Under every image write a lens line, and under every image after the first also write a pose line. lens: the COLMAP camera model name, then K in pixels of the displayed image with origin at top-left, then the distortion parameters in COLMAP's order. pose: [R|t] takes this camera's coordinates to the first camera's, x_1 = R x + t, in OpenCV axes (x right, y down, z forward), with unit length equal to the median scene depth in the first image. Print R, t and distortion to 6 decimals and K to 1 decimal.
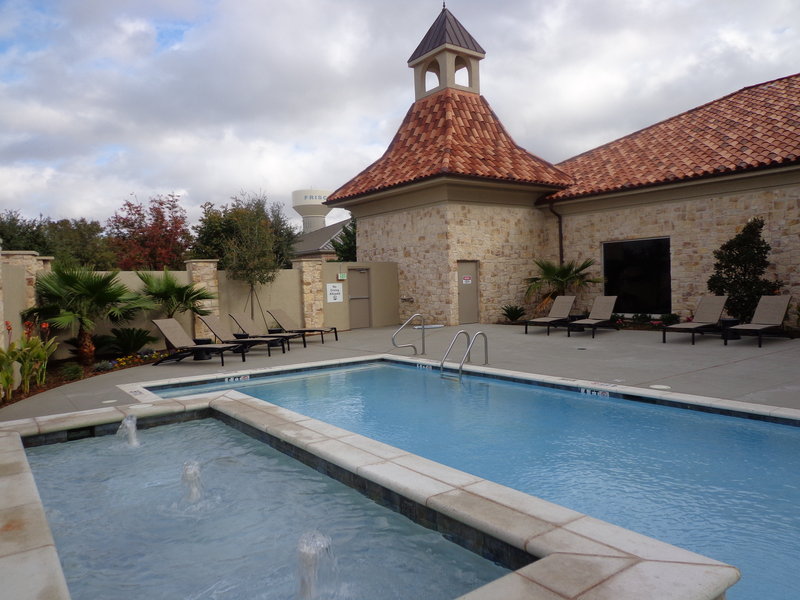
lens RADIAL K [[588.4, 0, 399.9], [0, 588.4, 299.2], [0, 0, 1]] dist [-0.001846, -0.000174]
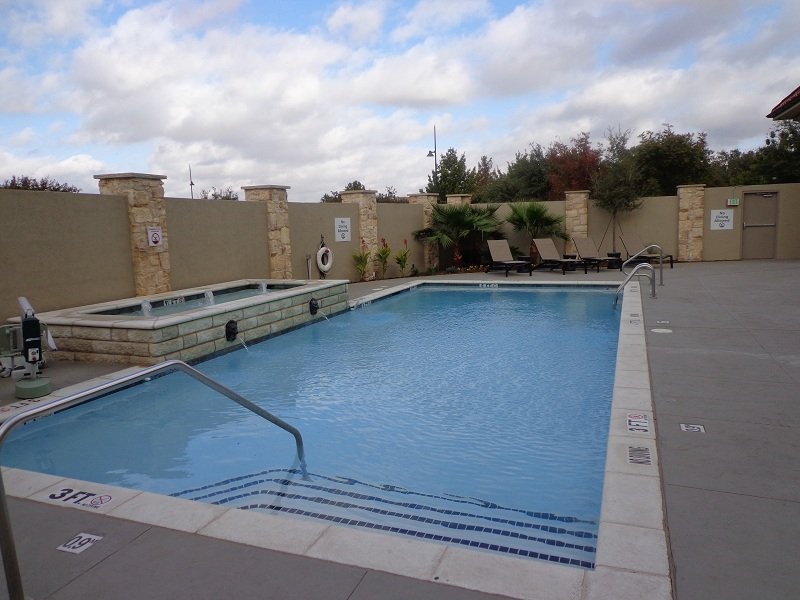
lens RADIAL K [[588.4, 0, 399.2], [0, 588.4, 300.8], [0, 0, 1]] dist [-0.001846, -0.000174]
pose [[0.537240, 0.126114, -0.833948, 0.434372], [-0.007120, 0.989401, 0.145035, -0.015901], [0.843399, -0.071981, 0.532443, 0.050571]]
